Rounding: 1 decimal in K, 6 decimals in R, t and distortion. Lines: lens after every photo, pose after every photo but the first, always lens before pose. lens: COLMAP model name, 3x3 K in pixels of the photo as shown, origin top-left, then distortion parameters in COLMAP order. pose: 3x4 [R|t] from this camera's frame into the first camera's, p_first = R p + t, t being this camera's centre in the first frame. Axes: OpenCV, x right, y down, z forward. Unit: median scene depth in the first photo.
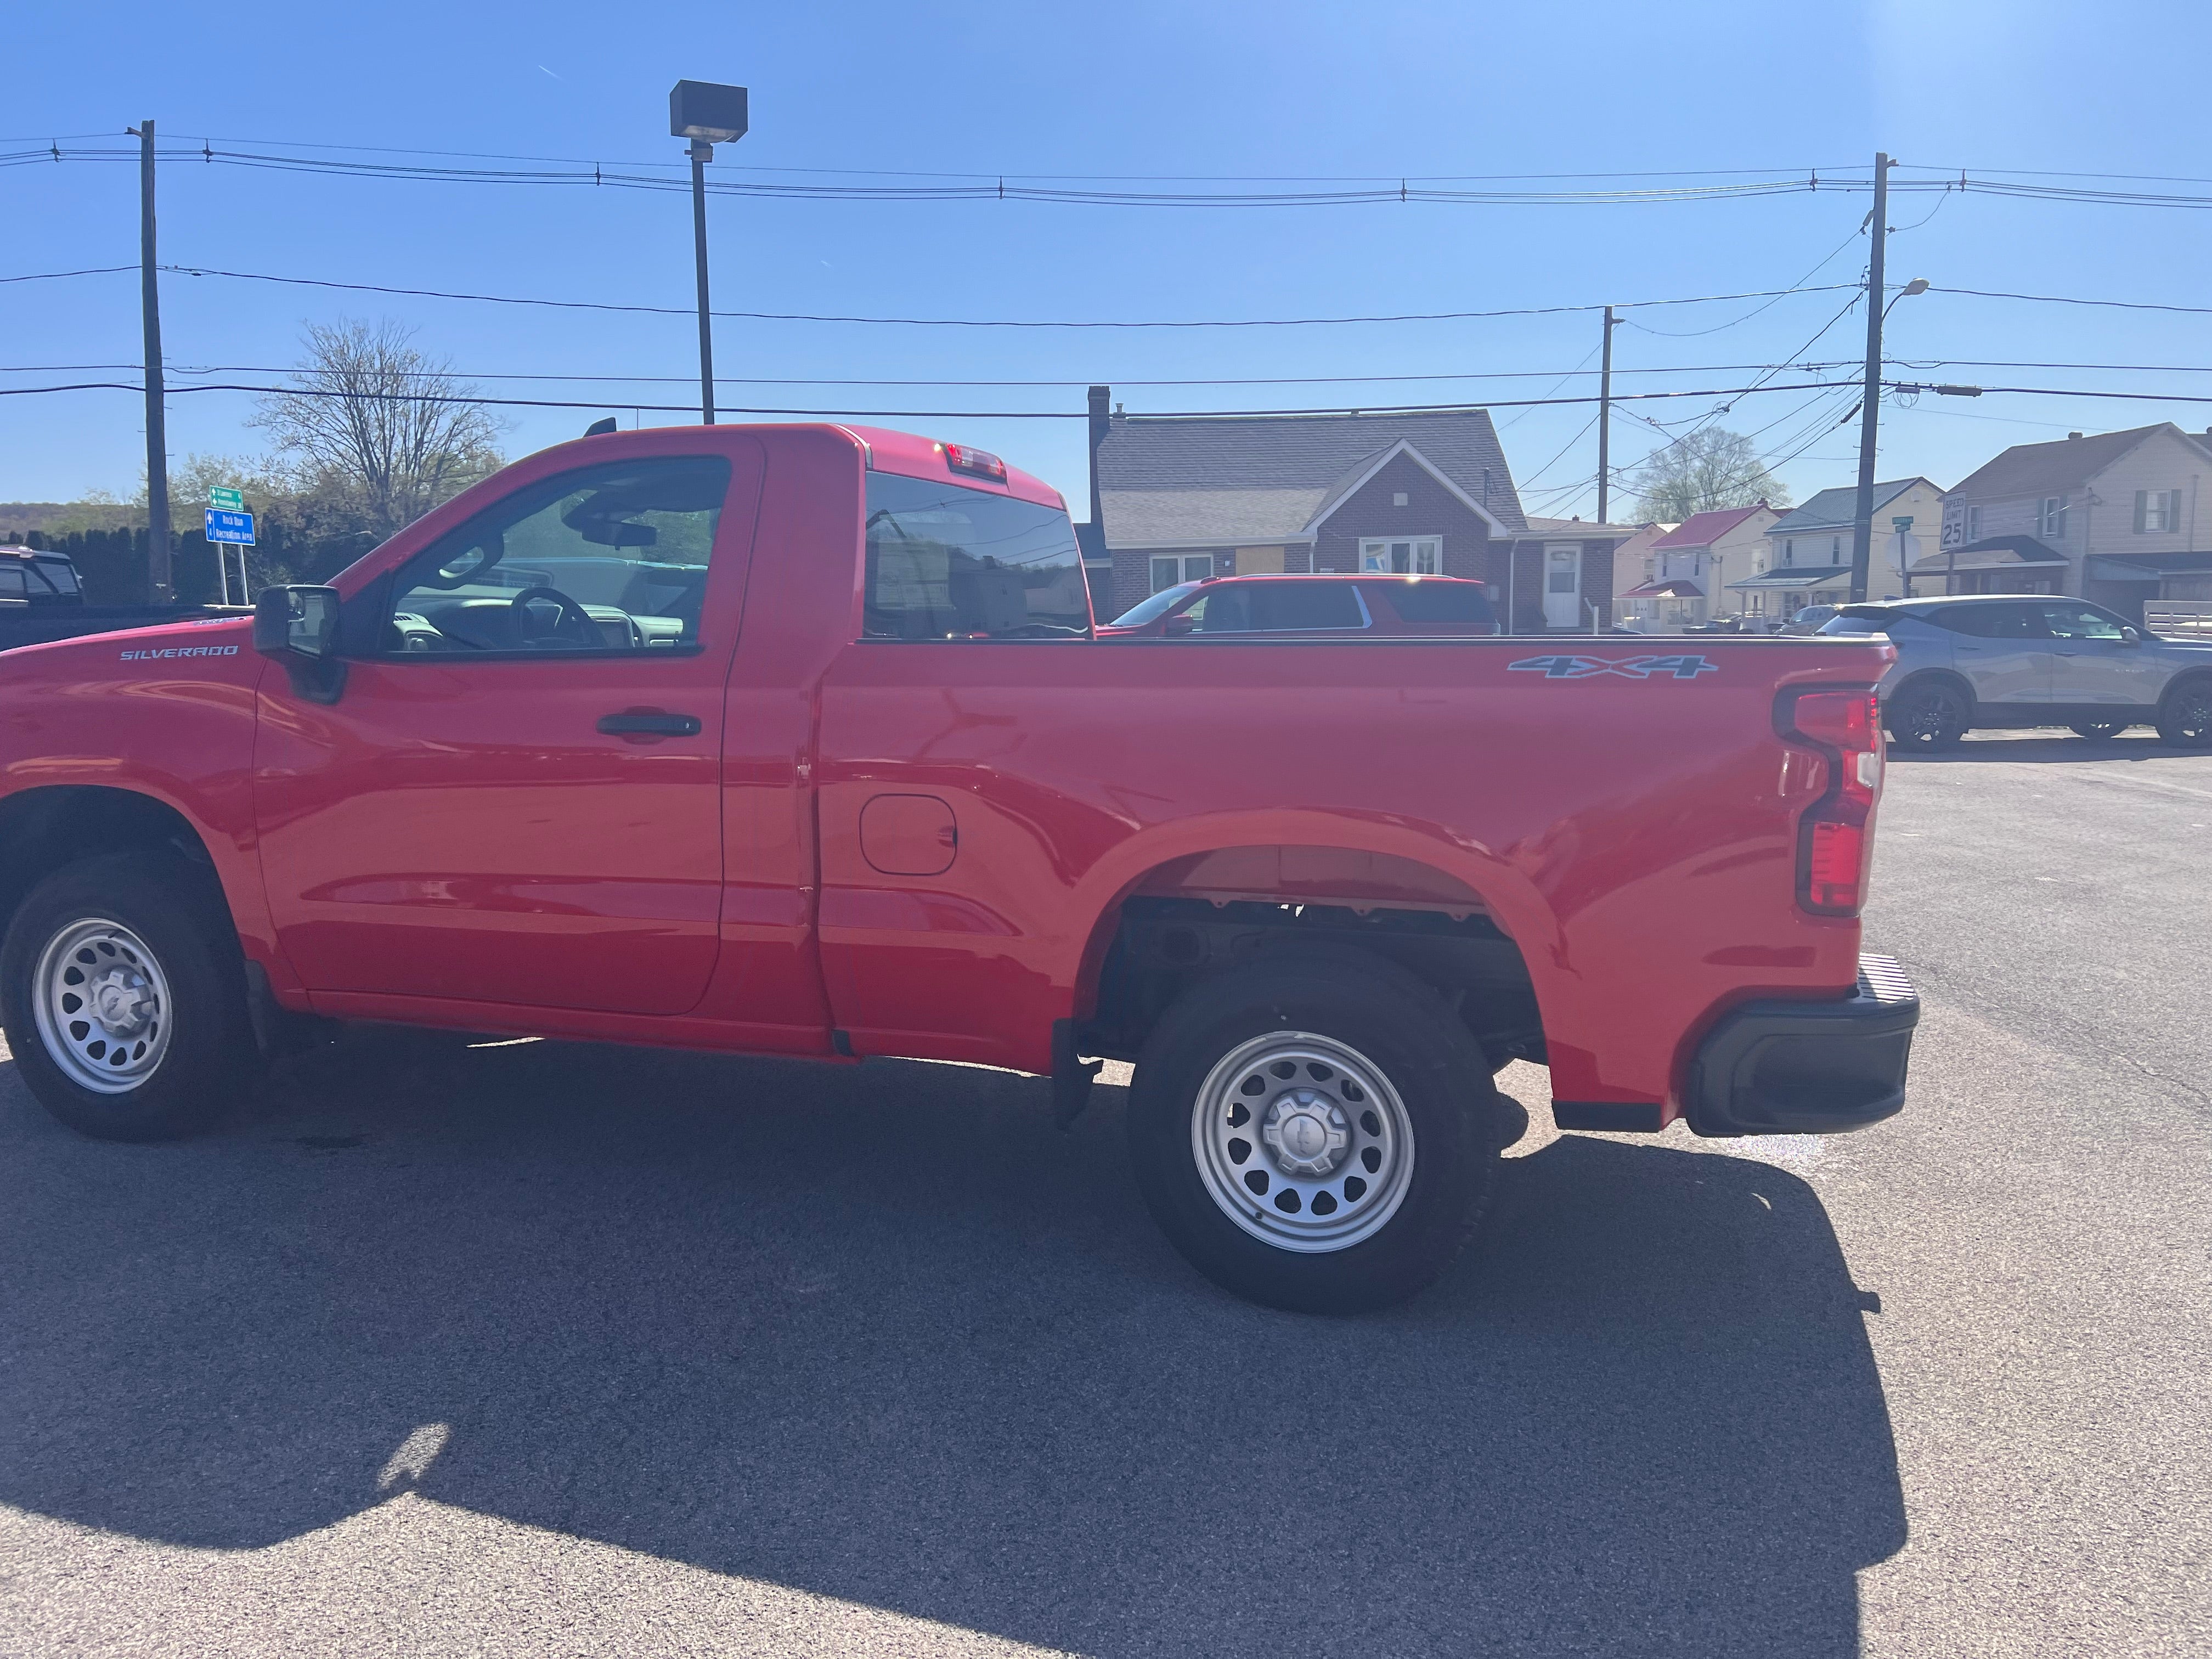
lens RADIAL K [[1652.4, 0, 1111.7], [0, 1652.4, 810.9], [0, 0, 1]] dist [0.054589, -0.058314]
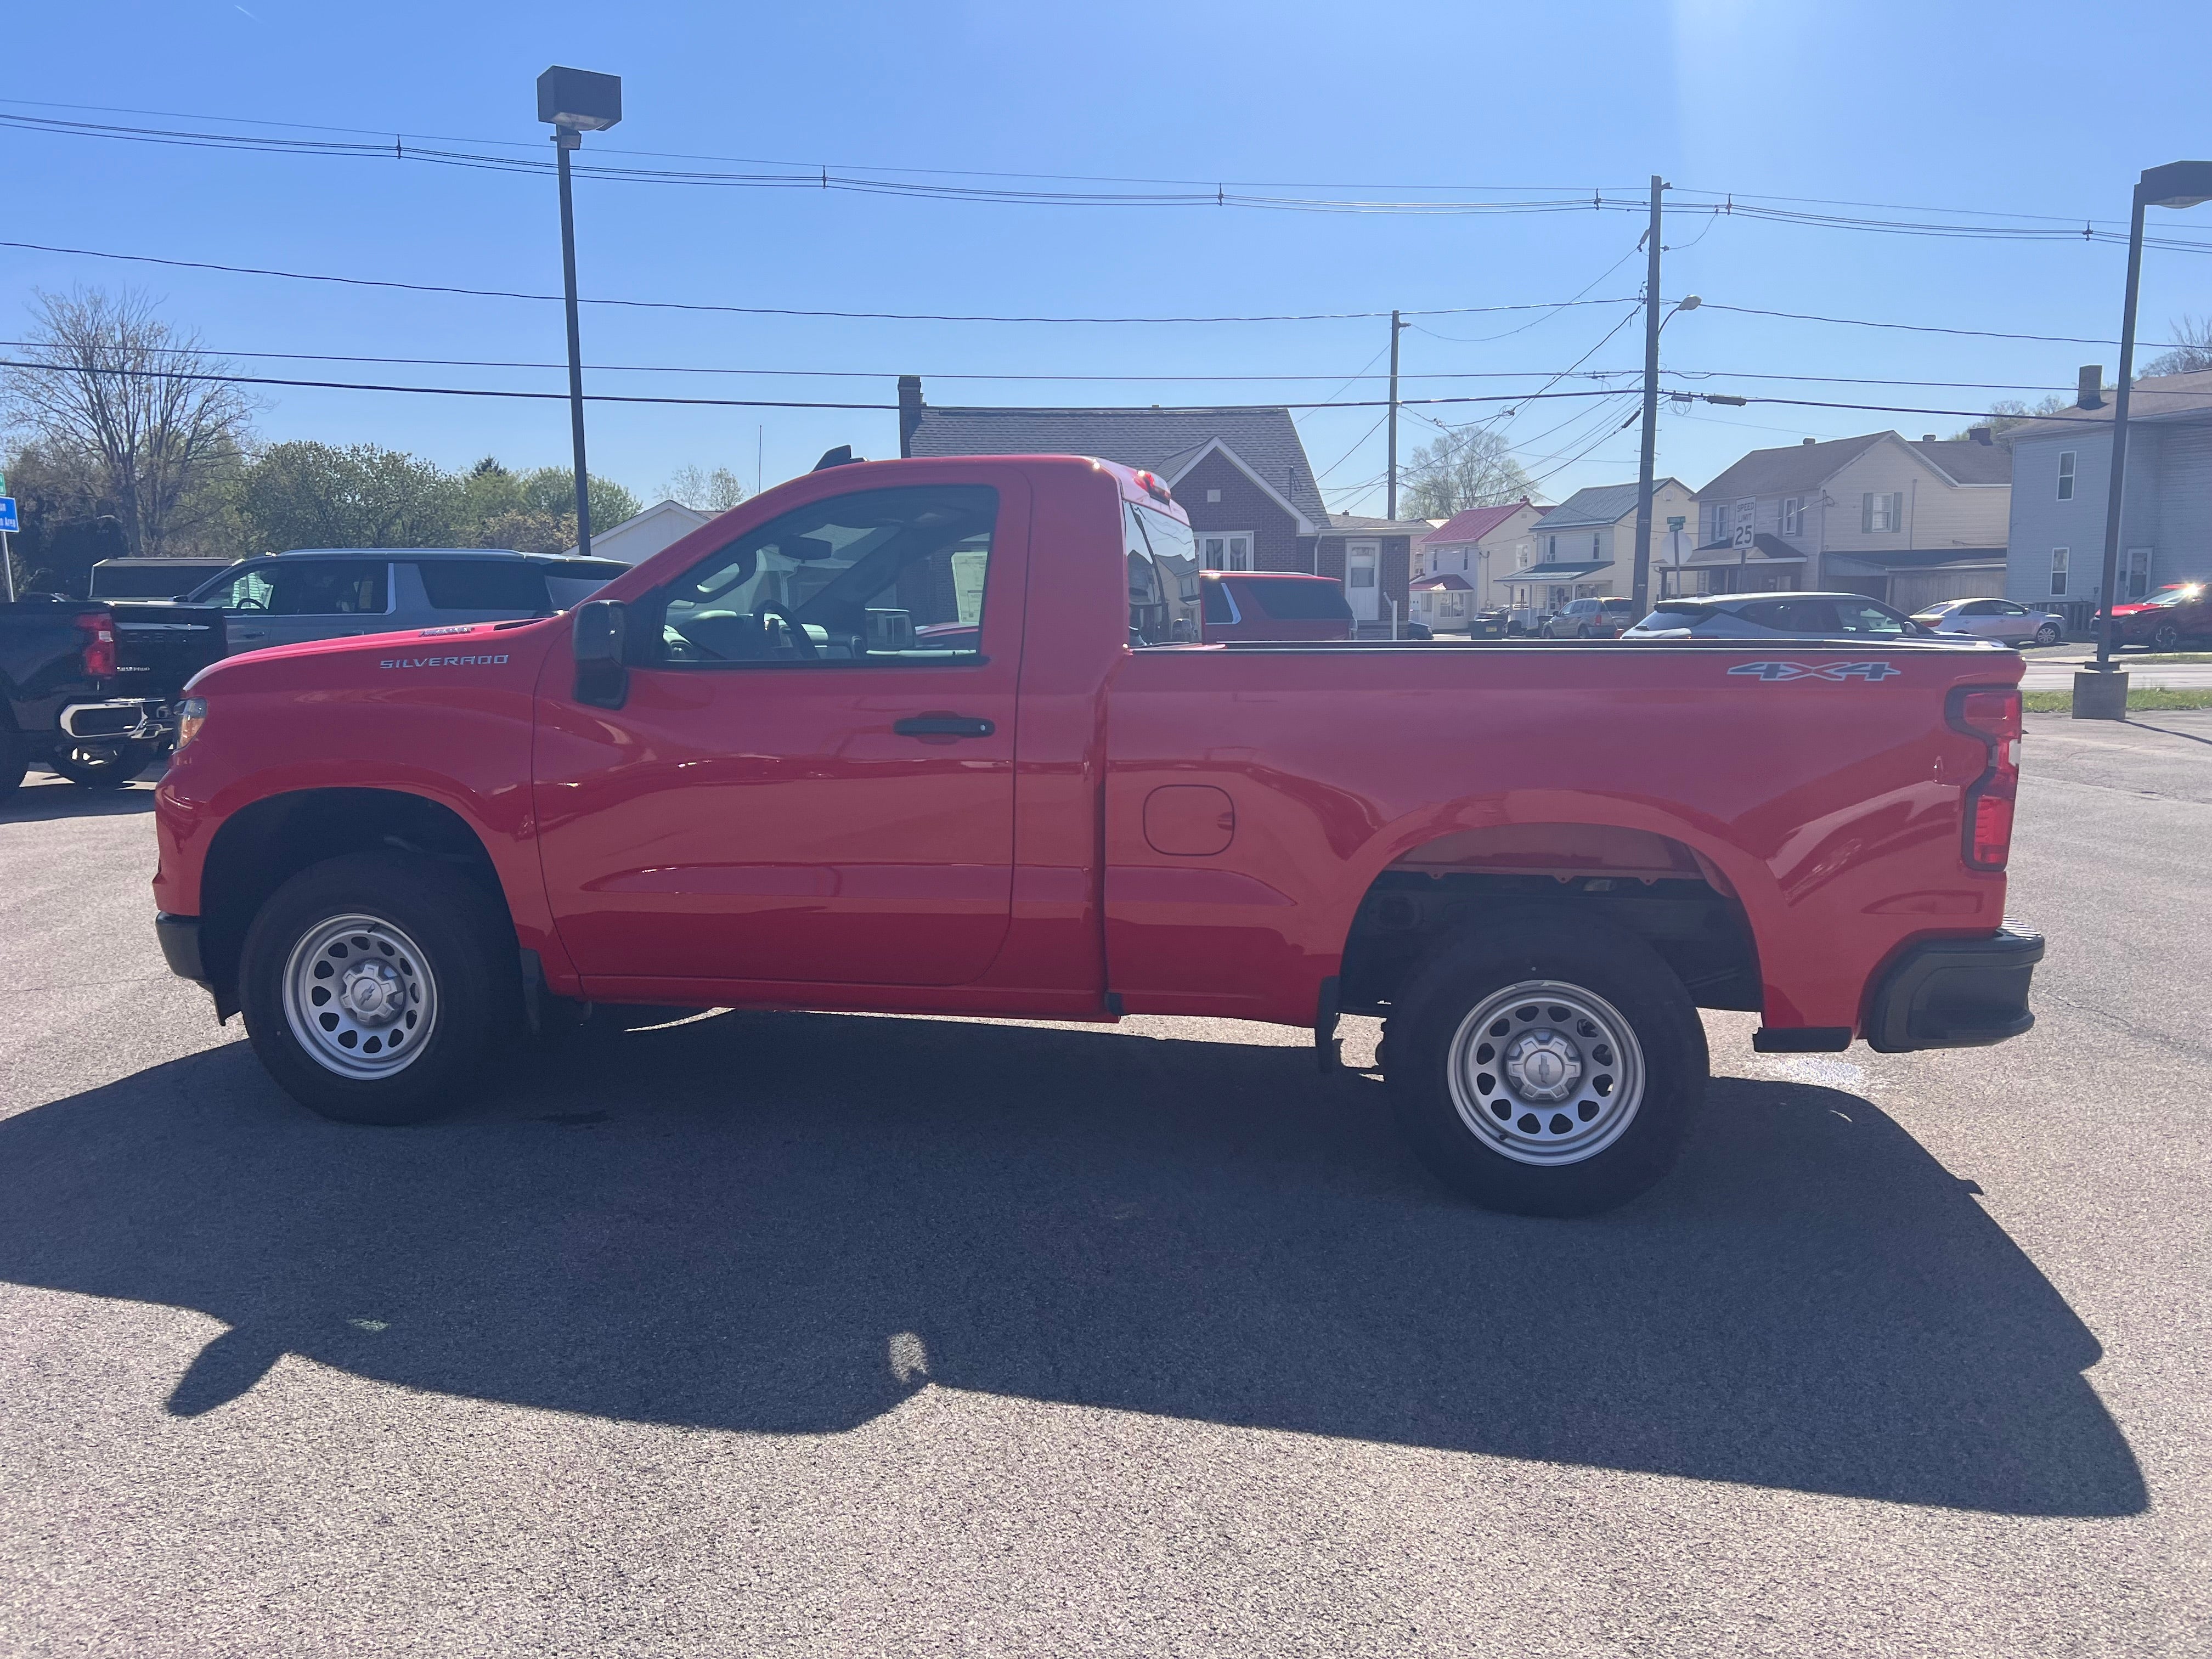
lens RADIAL K [[1652.4, 0, 1111.8], [0, 1652.4, 825.9], [0, 0, 1]] dist [0.054589, -0.058314]
pose [[0.990403, -0.017291, 0.137123, -0.274055], [0.015262, 0.999758, 0.015832, -0.000599], [-0.137364, -0.013588, 0.990427, -0.103491]]
